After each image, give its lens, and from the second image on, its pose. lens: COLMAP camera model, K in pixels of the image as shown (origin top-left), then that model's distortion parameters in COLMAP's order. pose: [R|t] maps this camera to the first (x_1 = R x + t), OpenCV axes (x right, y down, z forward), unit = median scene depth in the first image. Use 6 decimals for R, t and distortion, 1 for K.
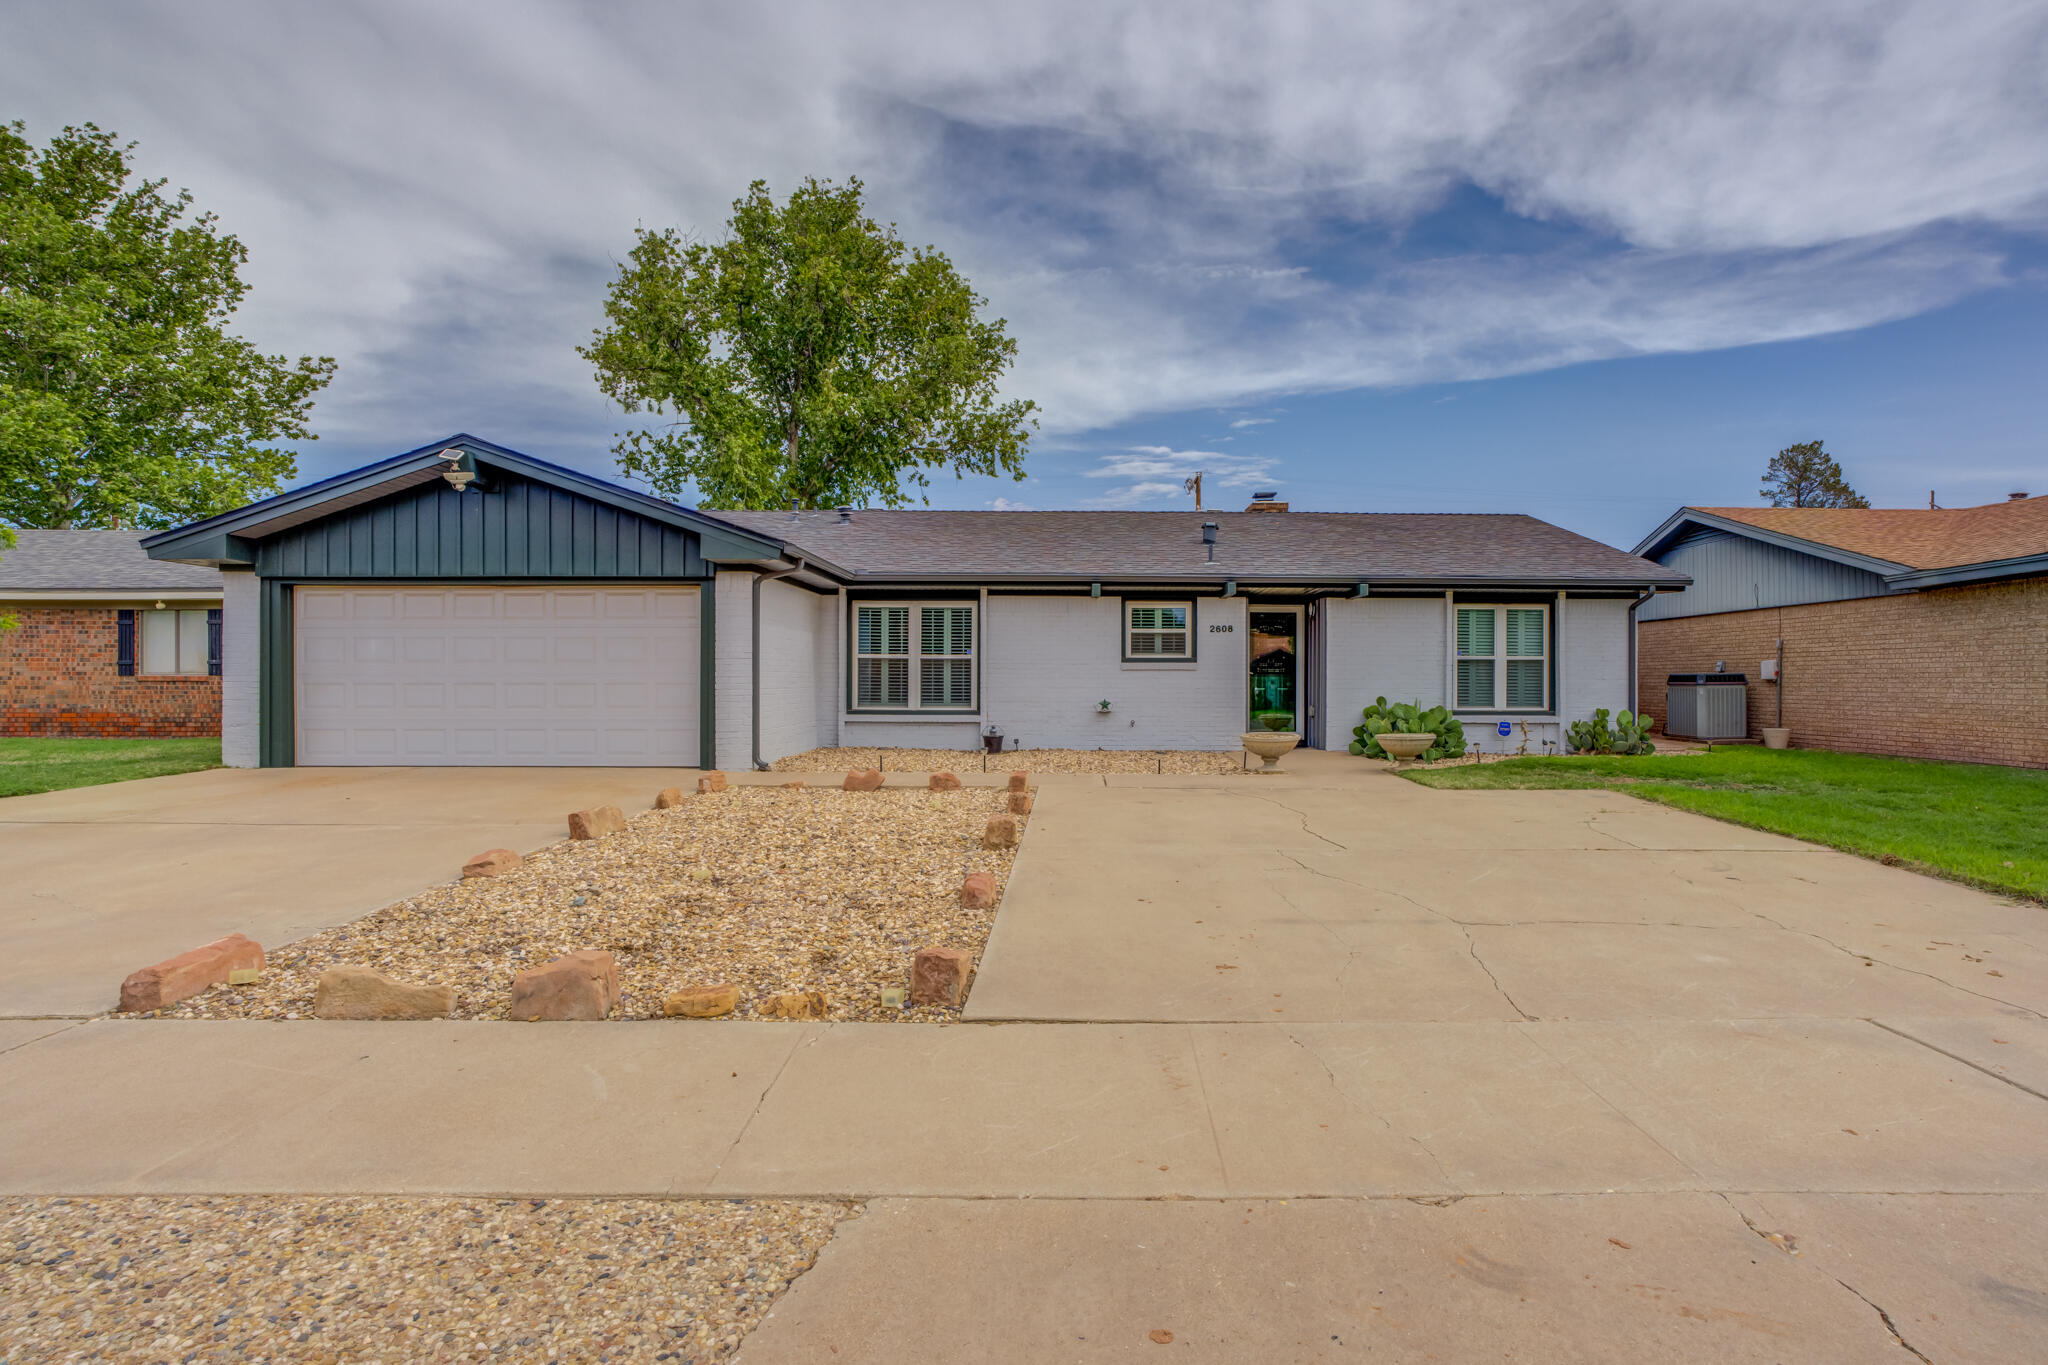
lens RADIAL K [[969.3, 0, 1024.0], [0, 969.3, 682.5], [0, 0, 1]] dist [-0.036316, 0.017706]
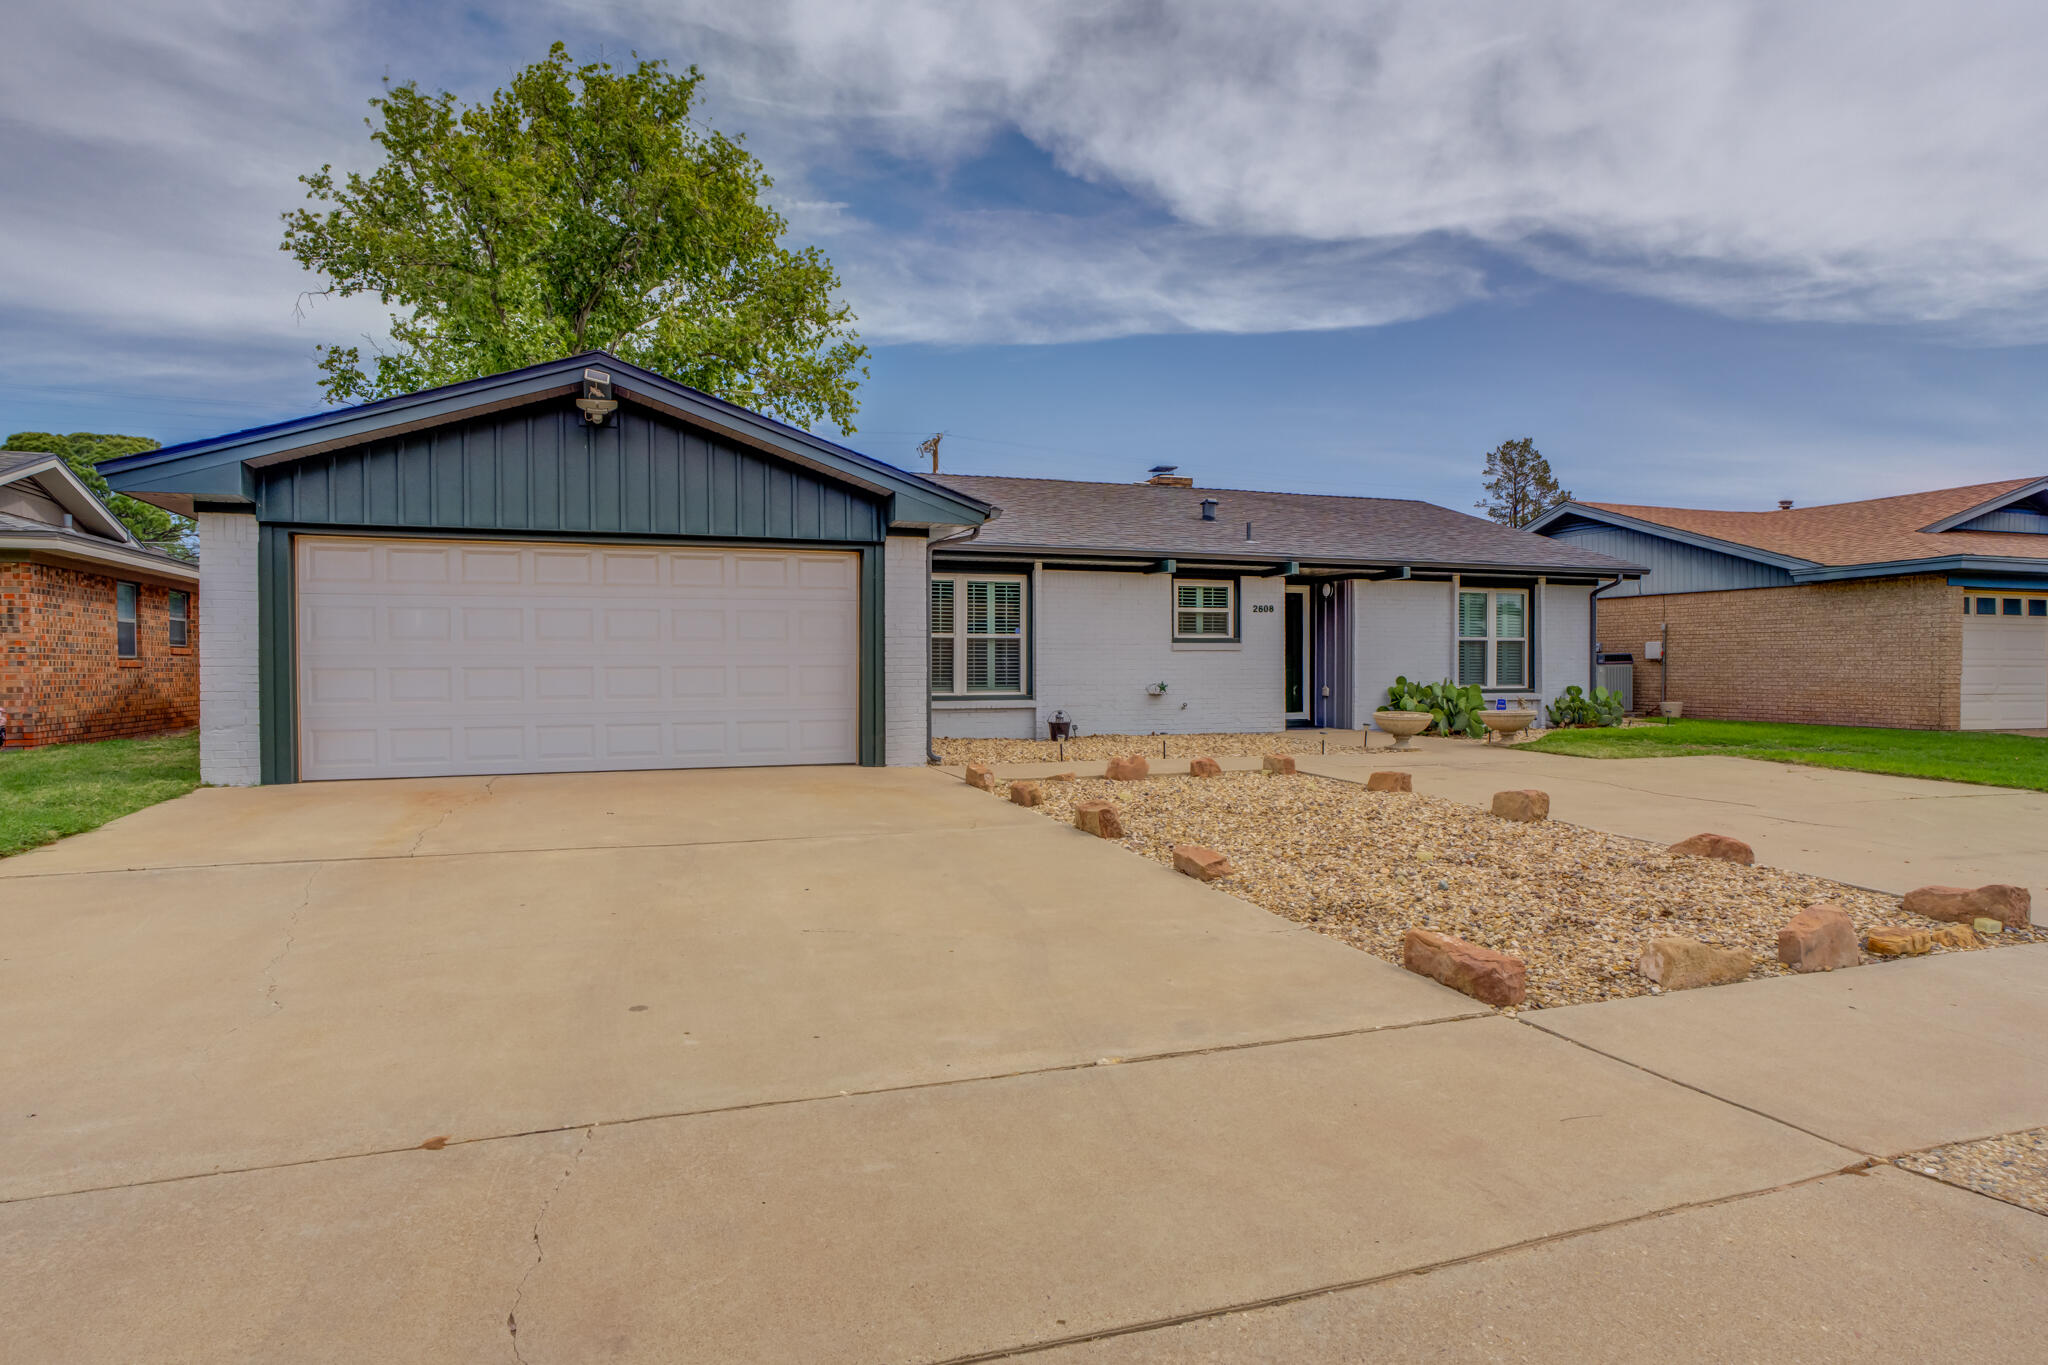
lens RADIAL K [[1108.9, 0, 936.9], [0, 1108.9, 679.9], [0, 0, 1]] dist [-0.021086, 0.021617]
pose [[0.949783, -0.008523, 0.312794, -0.461047], [0.004797, 0.999908, 0.012678, 0.001008], [-0.312873, -0.010541, 0.949736, 0.033496]]
